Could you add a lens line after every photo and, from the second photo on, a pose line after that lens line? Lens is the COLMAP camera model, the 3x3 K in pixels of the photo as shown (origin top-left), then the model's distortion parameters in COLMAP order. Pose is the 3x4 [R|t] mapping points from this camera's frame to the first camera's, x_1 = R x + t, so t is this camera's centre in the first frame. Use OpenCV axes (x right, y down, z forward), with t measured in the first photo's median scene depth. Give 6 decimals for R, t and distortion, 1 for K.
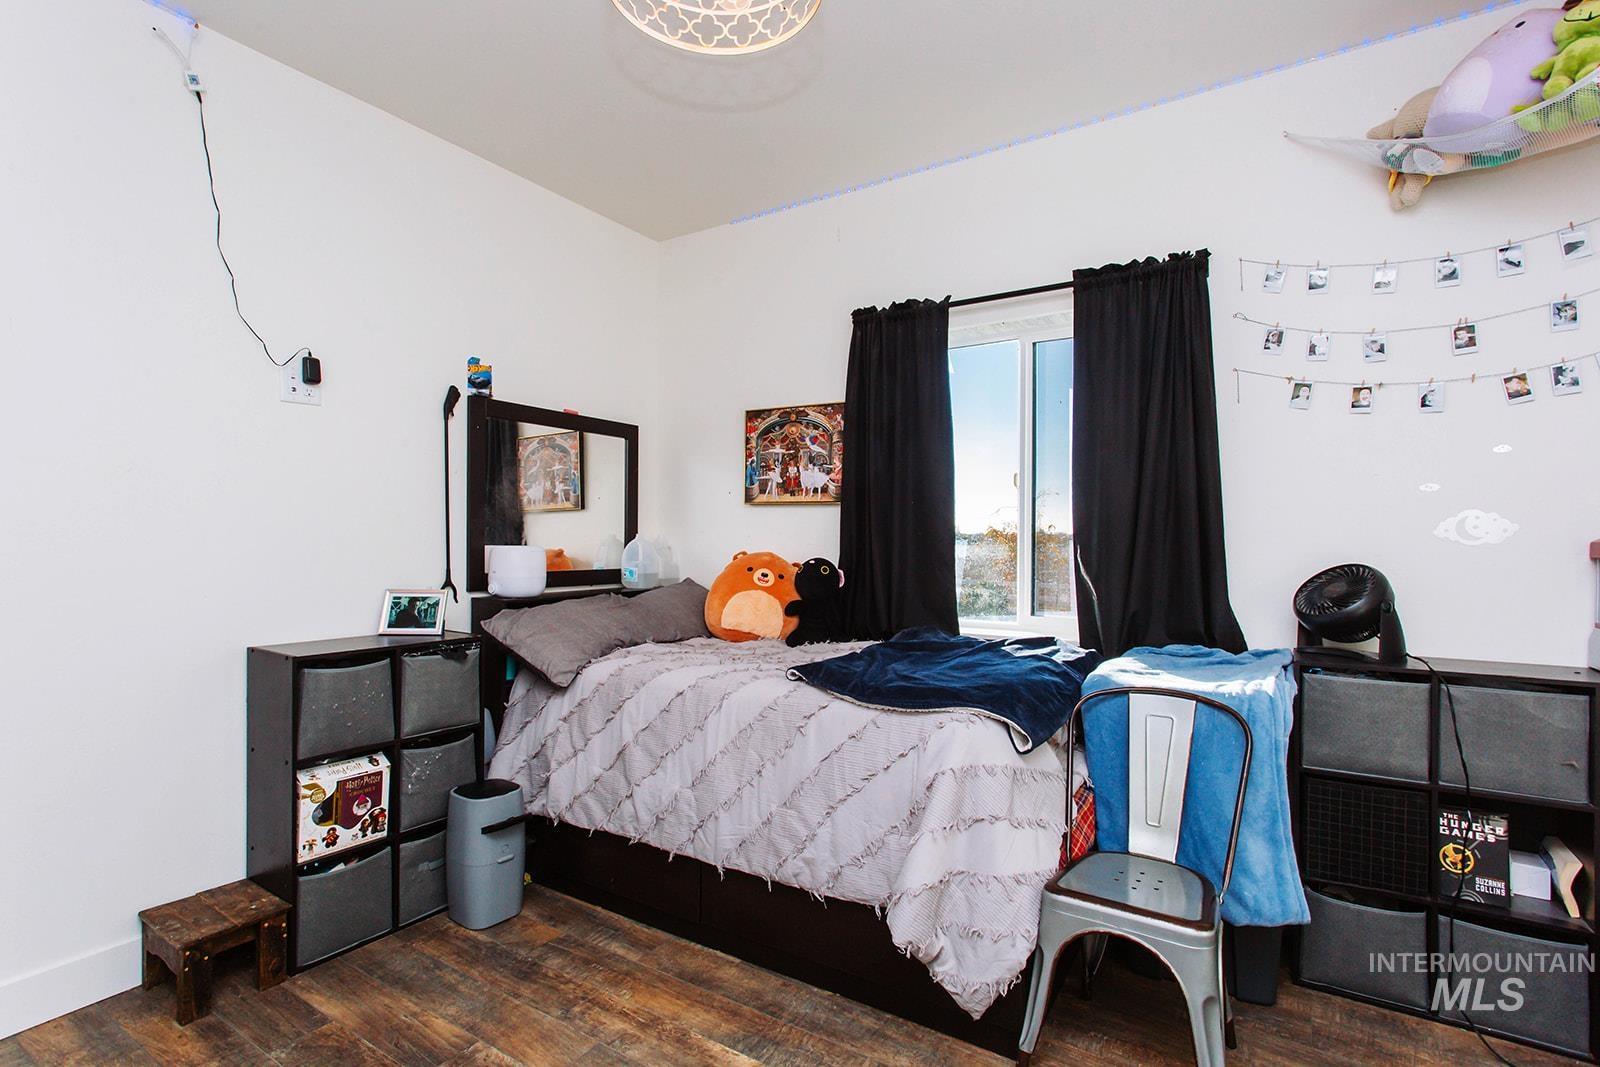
lens RADIAL K [[769.9, 0, 795.4], [0, 769.9, 542.9], [0, 0, 1]] dist [0.002698, 0.000478]
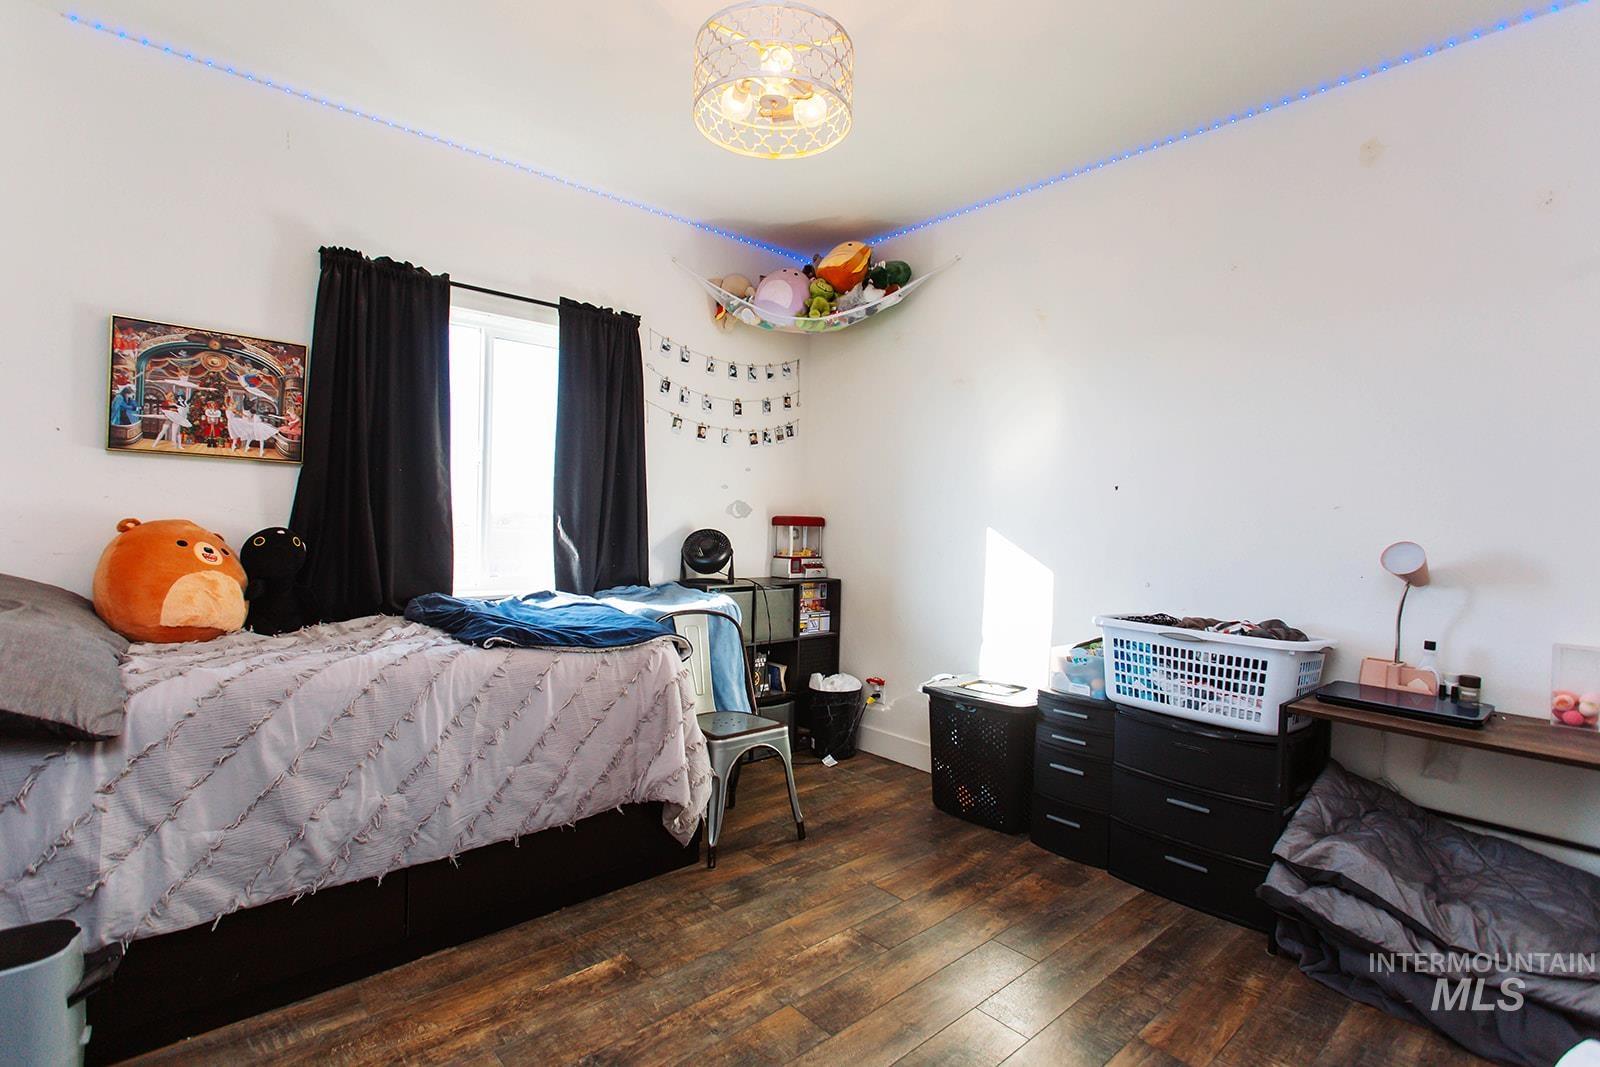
lens RADIAL K [[769.9, 0, 799.0], [0, 769.9, 524.3], [0, 0, 1]] dist [0.002698, 0.000478]
pose [[0.259220, -0.004626, 0.965807, -0.622116], [-0.018924, 0.999772, 0.009868, -0.002774], [-0.965633, -0.020835, 0.259074, 0.243442]]
